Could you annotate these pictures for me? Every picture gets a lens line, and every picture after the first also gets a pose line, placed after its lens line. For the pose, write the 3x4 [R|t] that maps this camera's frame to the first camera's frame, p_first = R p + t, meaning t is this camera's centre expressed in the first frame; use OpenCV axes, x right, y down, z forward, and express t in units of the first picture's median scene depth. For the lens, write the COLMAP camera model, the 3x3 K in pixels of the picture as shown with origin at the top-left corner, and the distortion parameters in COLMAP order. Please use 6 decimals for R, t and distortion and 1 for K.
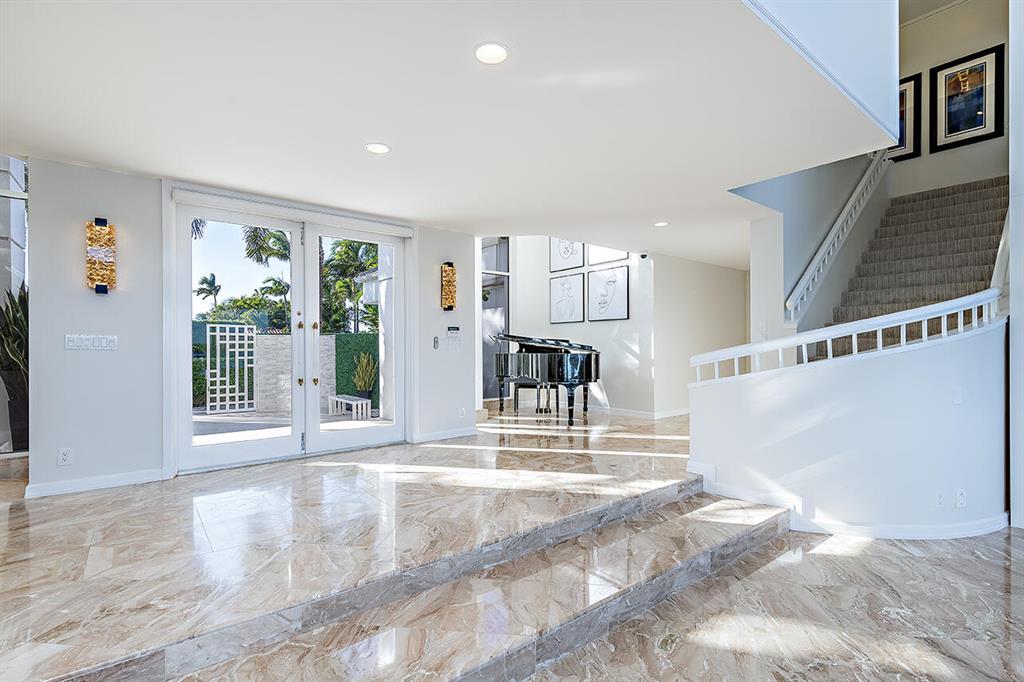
lens RADIAL K [[478.4, 0, 509.9], [0, 478.4, 346.4], [0, 0, 1]] dist [0.001426, 0.000084]
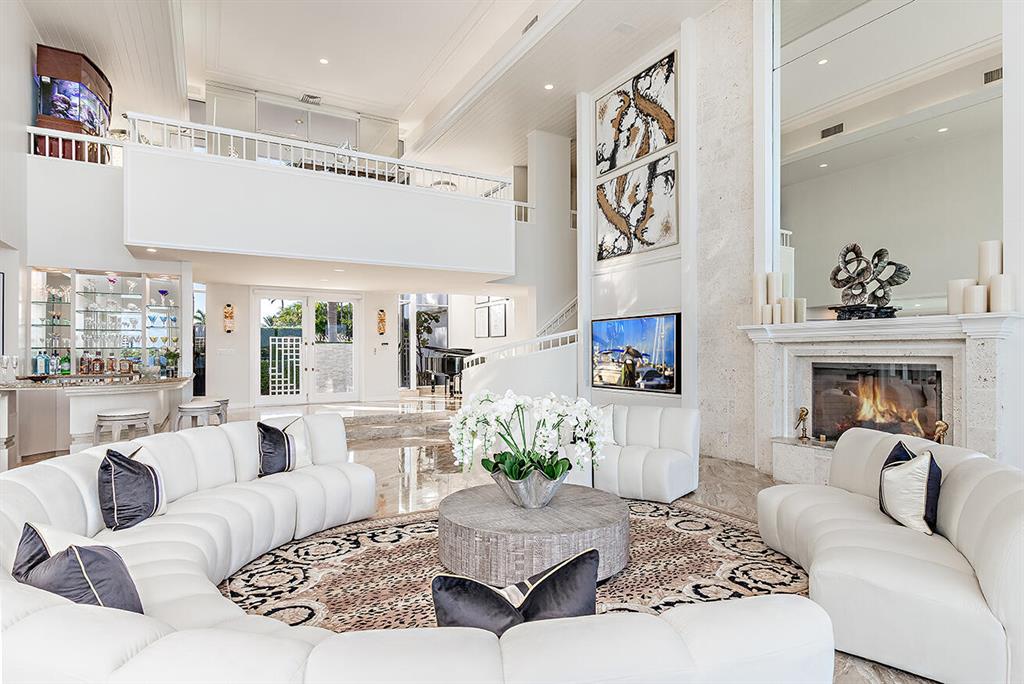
lens RADIAL K [[551.8, 0, 513.9], [0, 551.8, 343.9], [0, 0, 1]] dist [0.000375, 0.000004]
pose [[0.987989, -0.000431, -0.154522, 0.368346], [-0.001160, 0.999947, -0.010206, -0.007466], [0.154519, 0.010263, 0.987937, -0.557087]]
